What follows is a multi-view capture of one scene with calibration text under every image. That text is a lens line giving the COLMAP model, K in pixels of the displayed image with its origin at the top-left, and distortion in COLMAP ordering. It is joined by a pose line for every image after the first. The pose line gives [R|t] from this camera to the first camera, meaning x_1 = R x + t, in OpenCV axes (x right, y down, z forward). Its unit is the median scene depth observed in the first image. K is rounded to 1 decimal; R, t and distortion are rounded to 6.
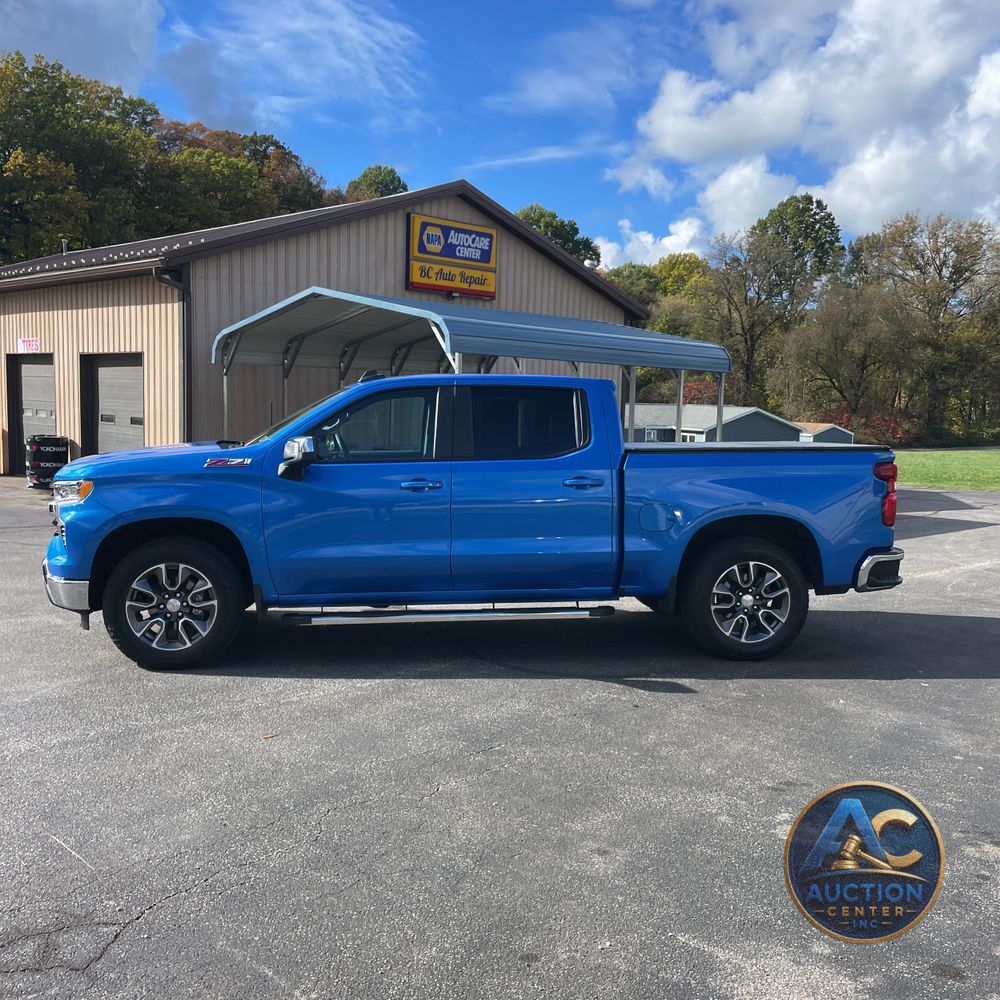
lens RADIAL K [[1003.8, 0, 500.0], [0, 1003.8, 500.0], [0, 0, 1]] dist [0.079507, -0.097415]
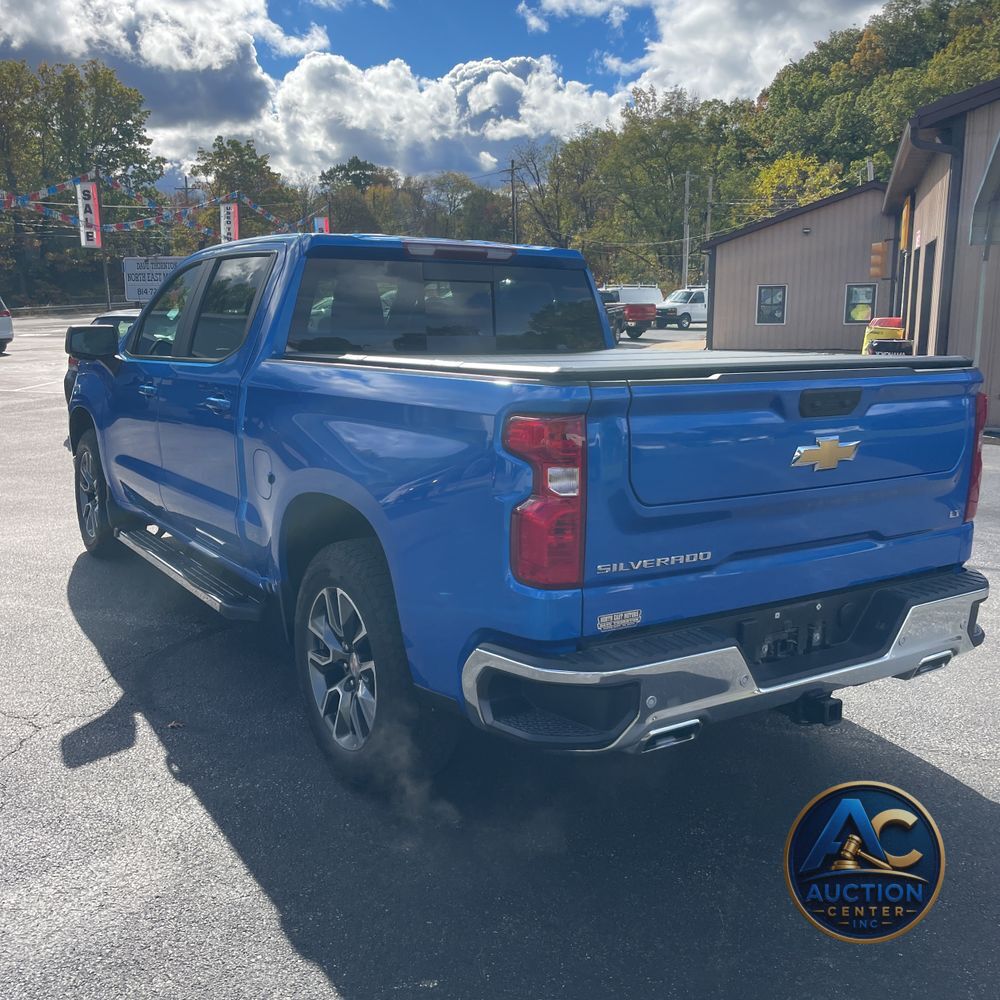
lens RADIAL K [[1003.8, 0, 500.0], [0, 1003.8, 500.0], [0, 0, 1]] dist [0.079507, -0.097415]
pose [[0.440601, 0.154928, -0.884233, 0.226488], [-0.073899, 0.987912, 0.136271, -0.017329], [0.894656, 0.005303, 0.446724, 0.269892]]
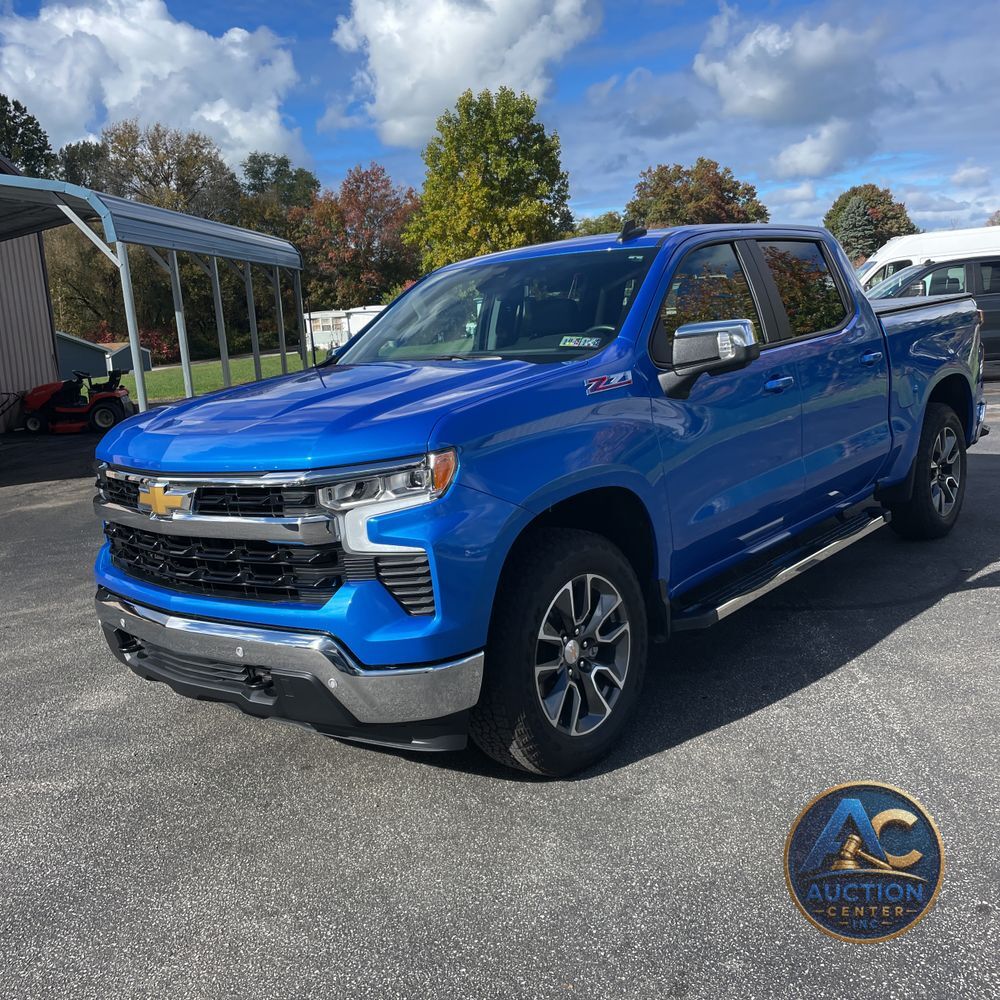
lens RADIAL K [[1003.8, 0, 500.0], [0, 1003.8, 500.0], [0, 0, 1]] dist [0.079507, -0.097415]
pose [[0.737081, -0.192012, 0.647954, -0.207198], [0.141401, 0.981384, 0.129968, -0.016011], [-0.660846, -0.004175, 0.750510, 0.185088]]
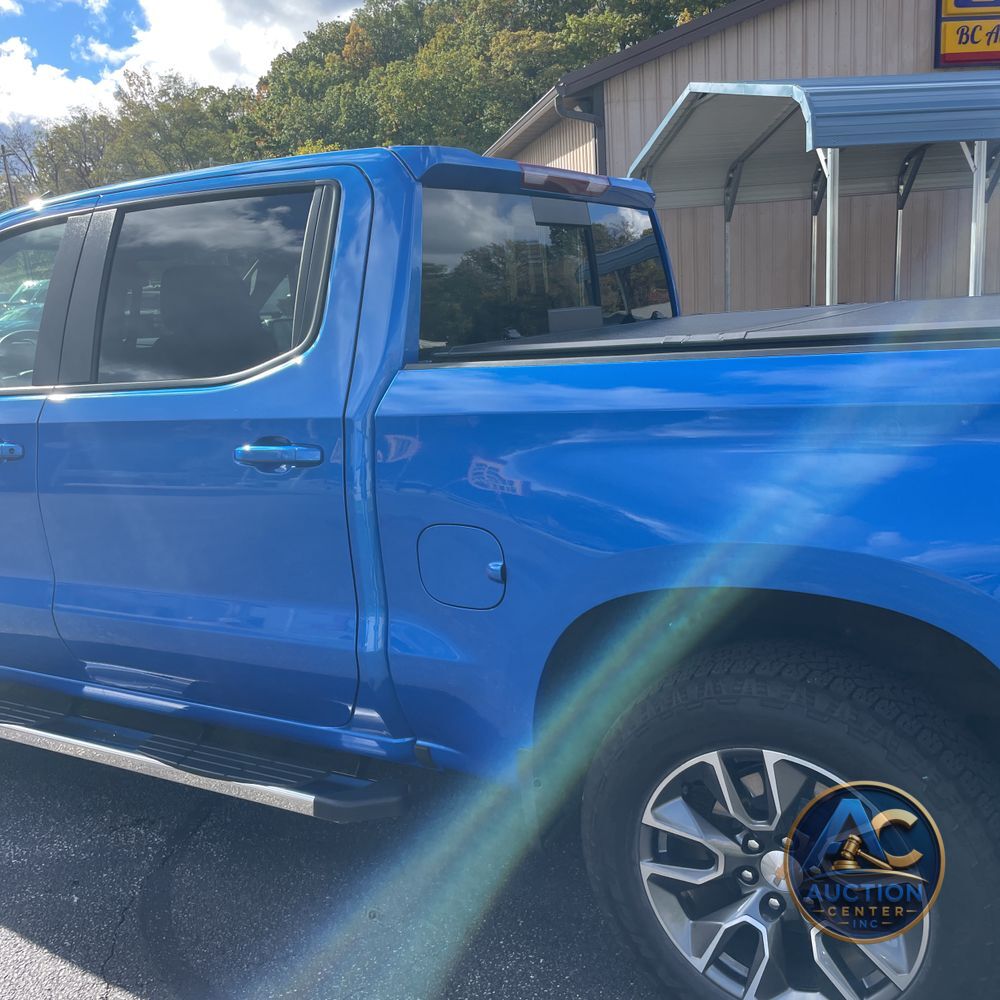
lens RADIAL K [[1003.8, 0, 500.0], [0, 1003.8, 500.0], [0, 0, 1]] dist [0.079507, -0.097415]
pose [[0.791178, 0.064184, -0.608208, 0.112785], [0.021193, 0.991003, 0.132150, -0.014531], [0.611218, -0.117444, 0.782700, 0.236269]]
